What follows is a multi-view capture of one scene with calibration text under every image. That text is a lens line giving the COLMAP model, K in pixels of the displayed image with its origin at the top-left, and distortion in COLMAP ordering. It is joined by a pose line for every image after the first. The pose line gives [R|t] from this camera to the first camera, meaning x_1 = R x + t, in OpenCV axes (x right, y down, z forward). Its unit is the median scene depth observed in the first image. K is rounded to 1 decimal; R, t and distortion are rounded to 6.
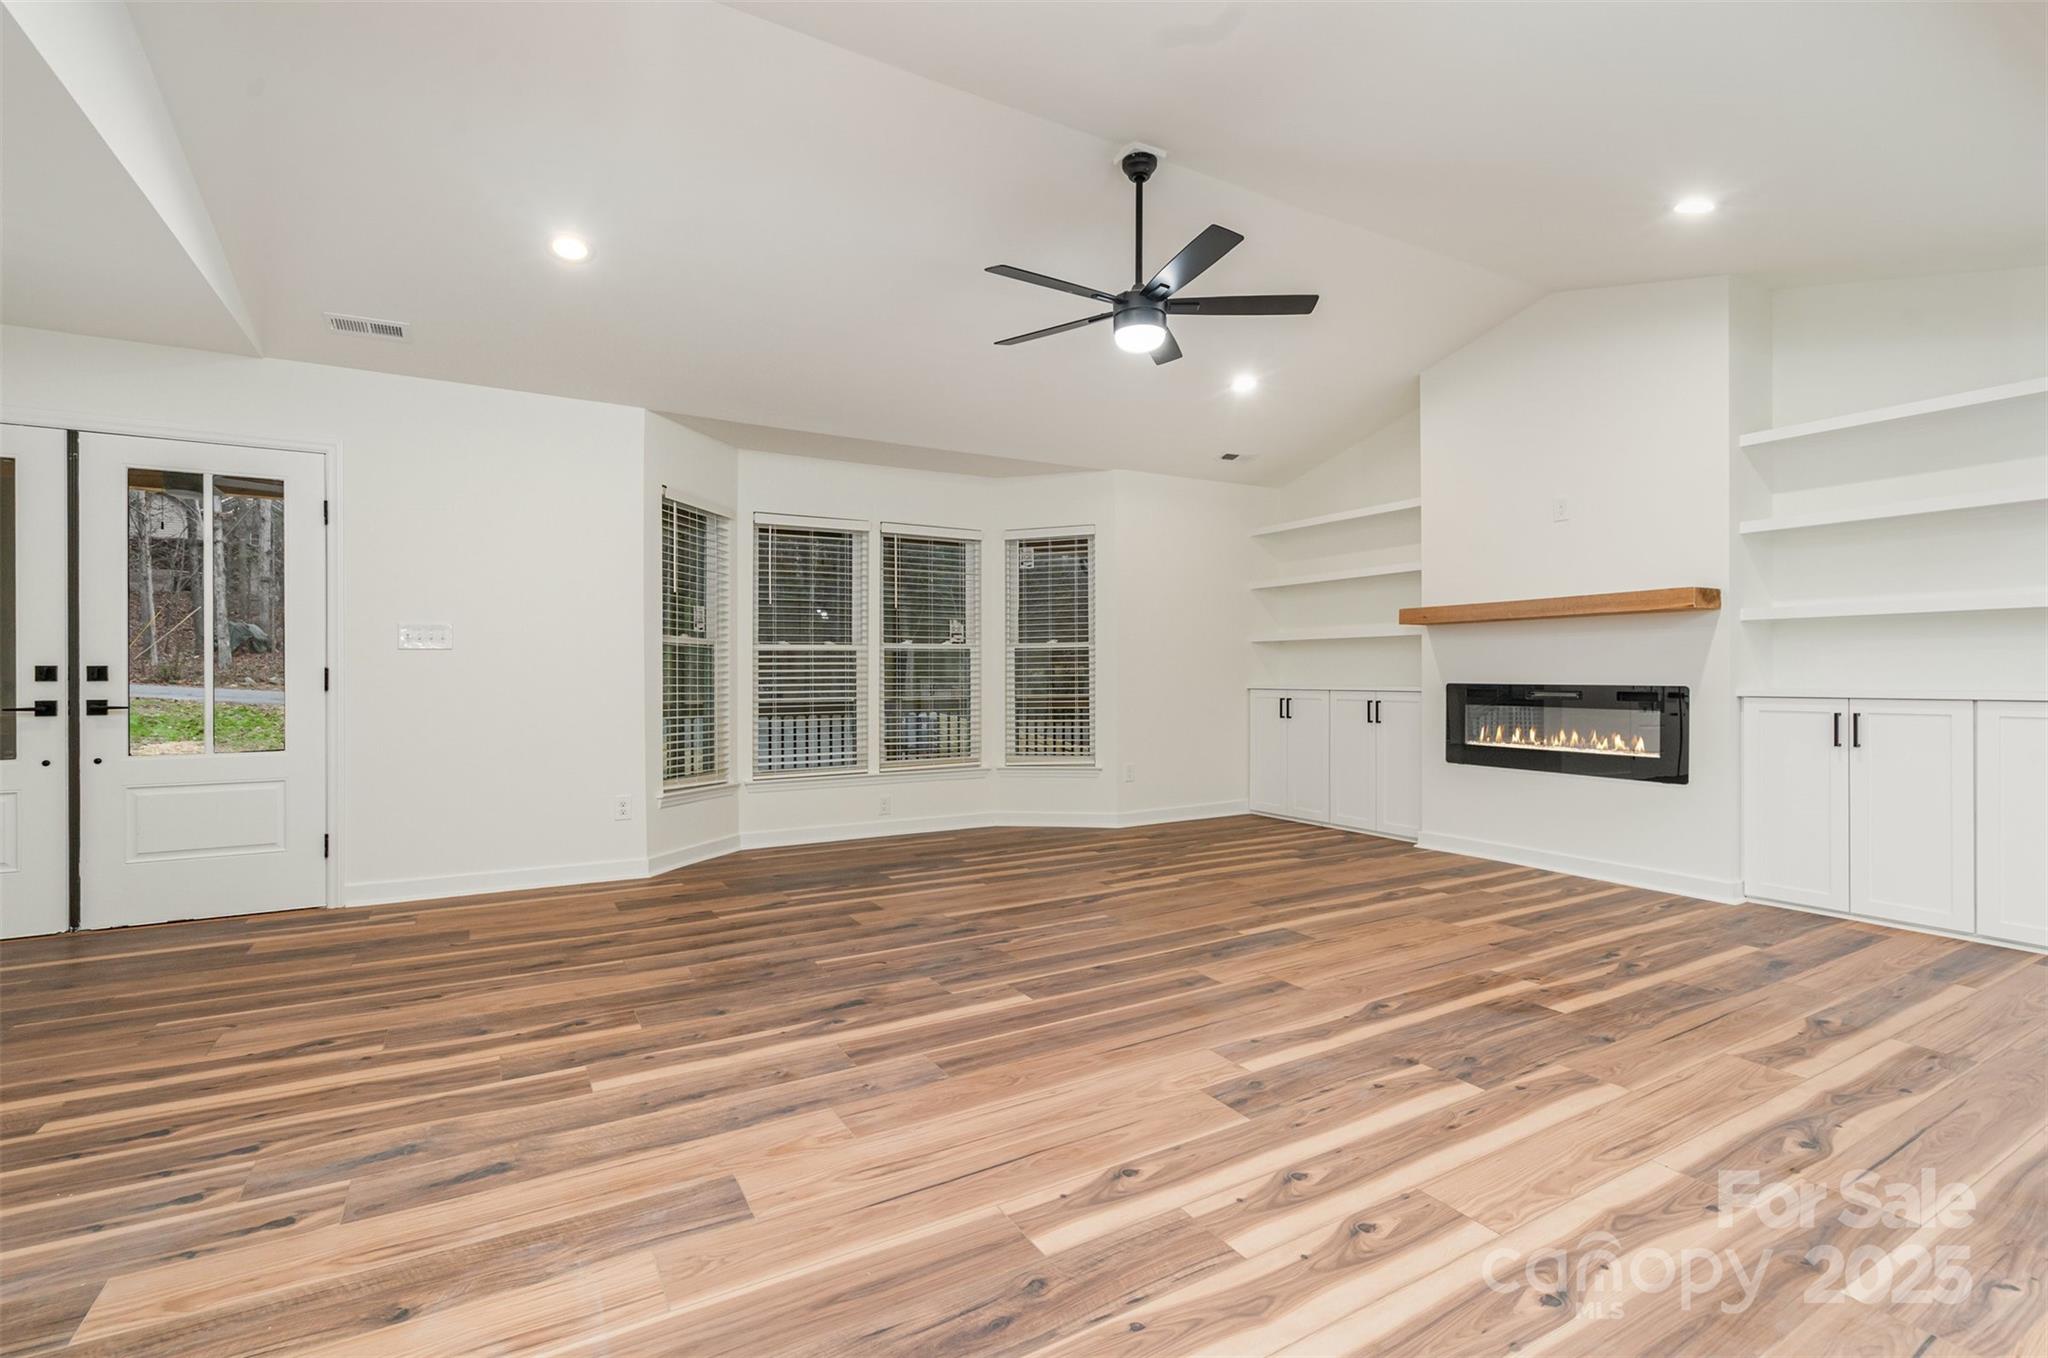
lens RADIAL K [[938.6, 0, 1023.4], [0, 938.6, 671.6], [0, 0, 1]] dist [-0.002483, 0.001032]
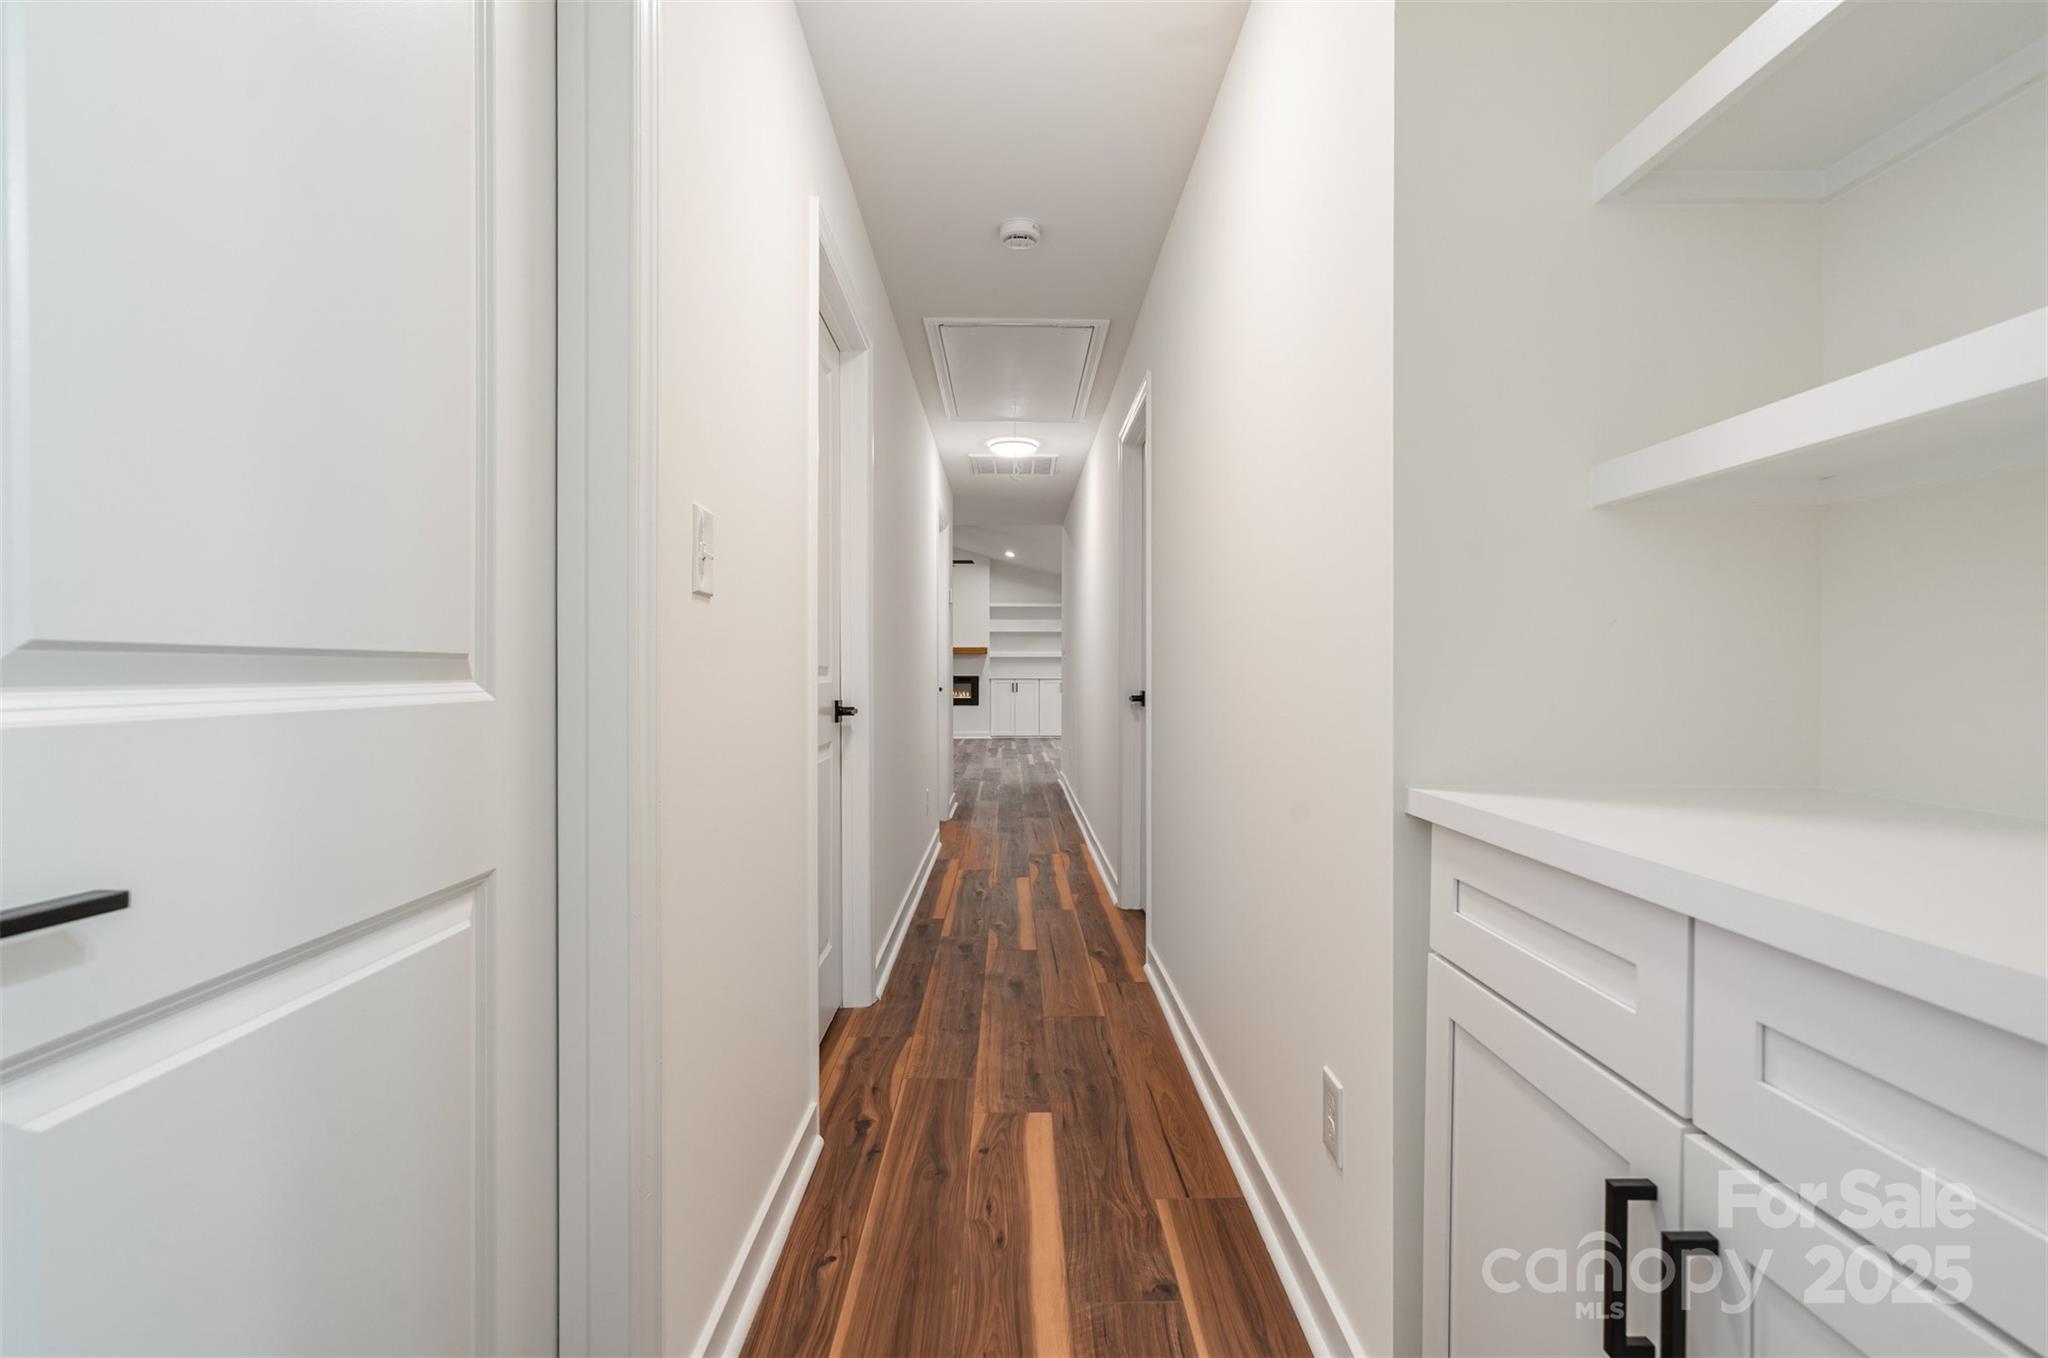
lens RADIAL K [[938.6, 0, 1024.2], [0, 938.6, 677.0], [0, 0, 1]] dist [-0.002483, 0.001032]
pose [[0.485749, -0.000069, 0.874099, -2.231768], [-0.006611, 0.999971, 0.003753, 0.004089], [-0.874074, -0.007602, 0.485734, -0.810739]]
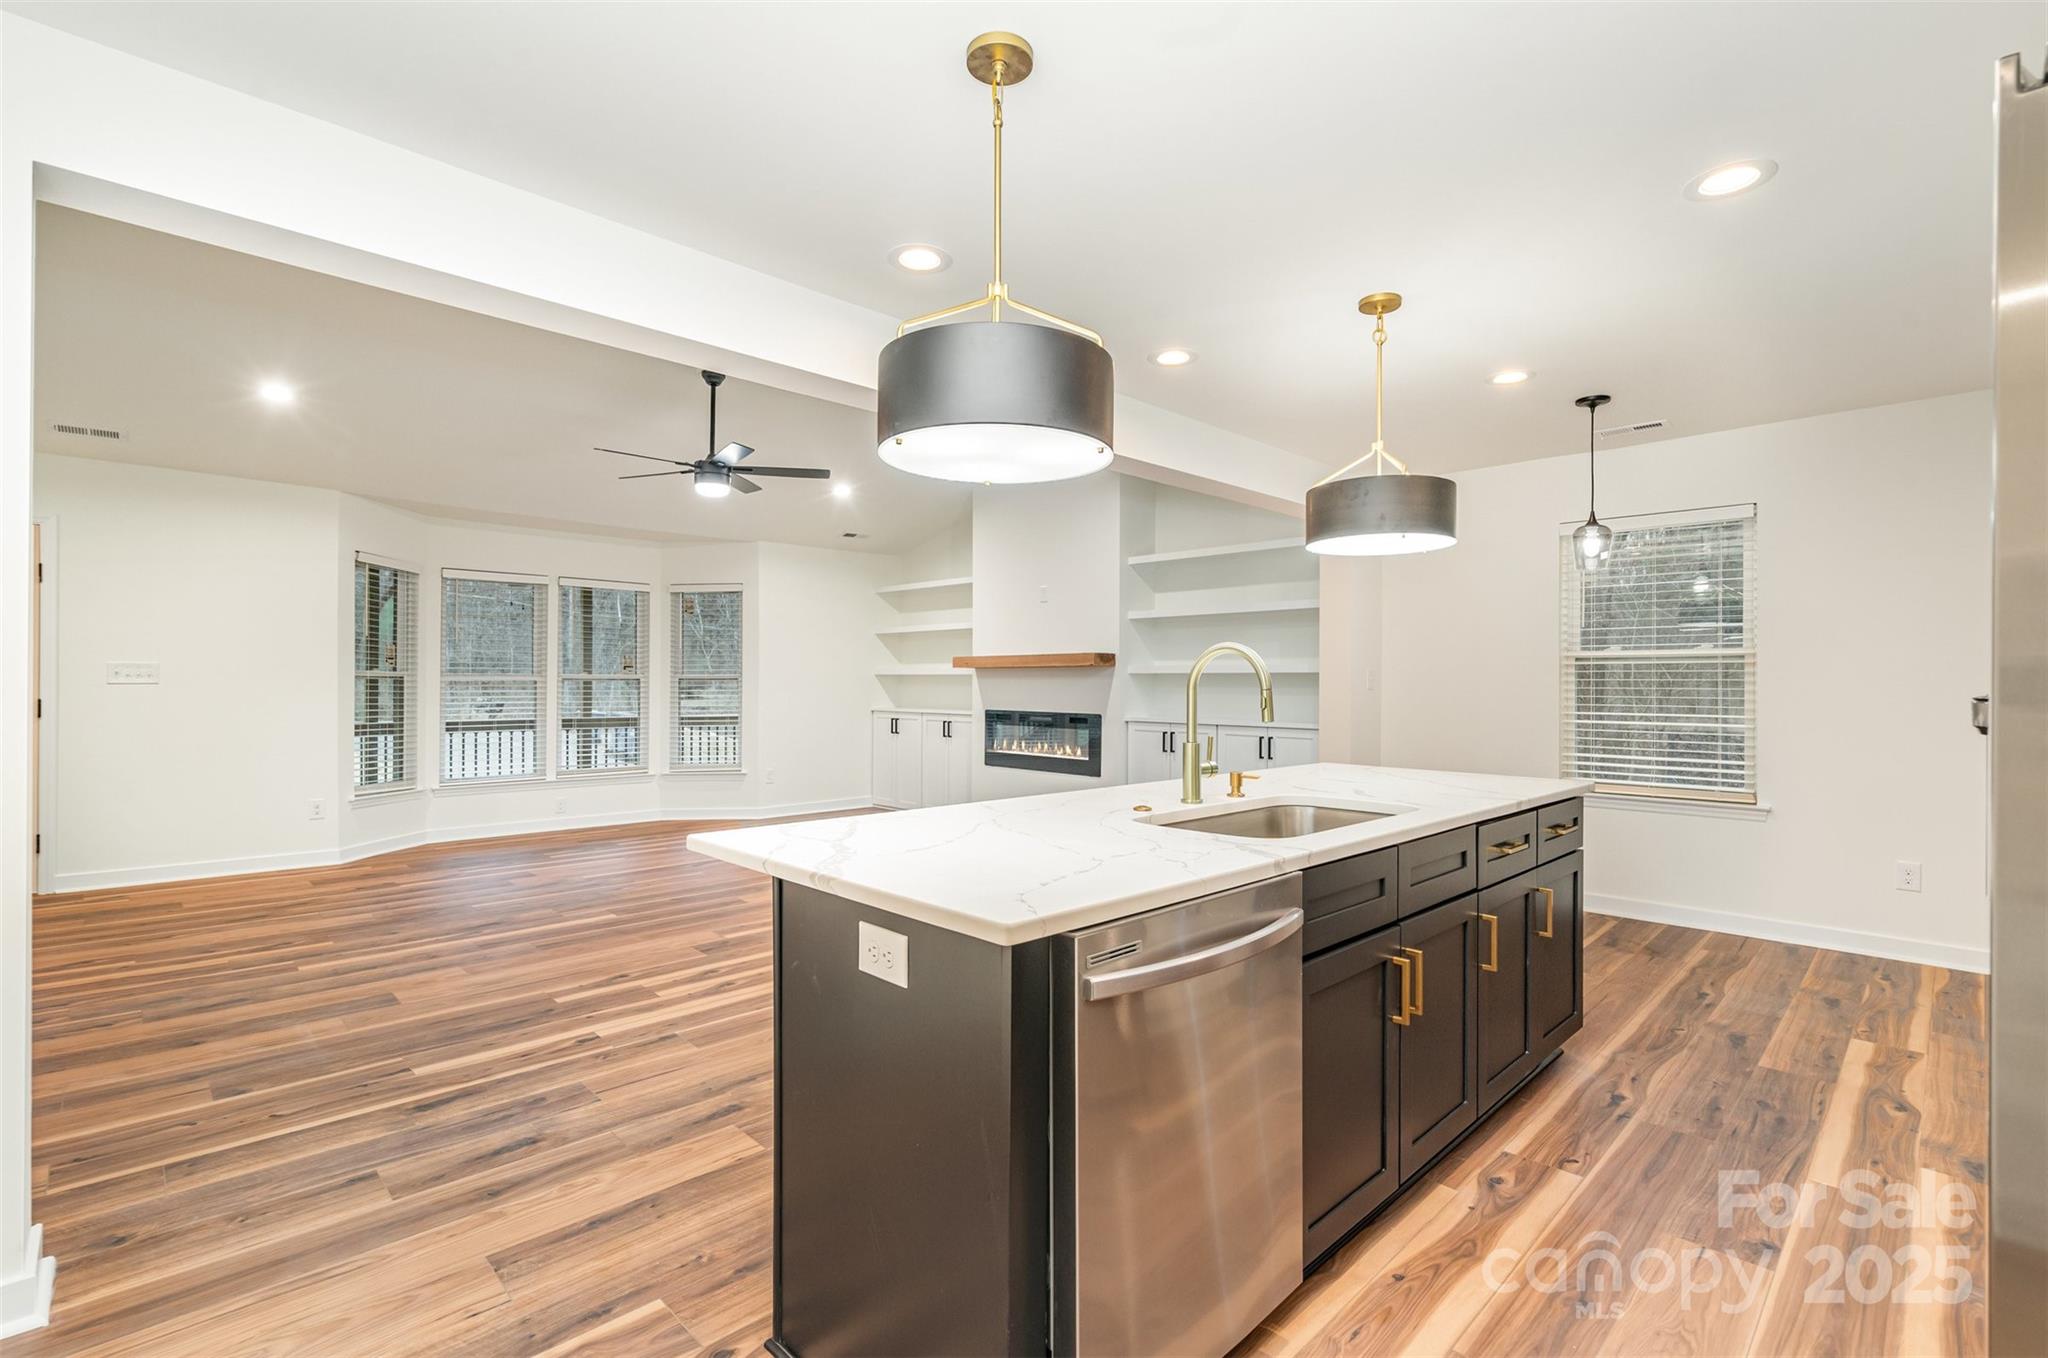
lens RADIAL K [[938.6, 0, 1031.0], [0, 938.6, 685.3], [0, 0, 1]] dist [-0.002483, 0.001032]
pose [[0.968219, 0.008785, 0.249948, 0.206069], [-0.010169, 0.999939, 0.004246, -0.039819], [-0.249896, -0.006653, 0.968250, -0.509474]]
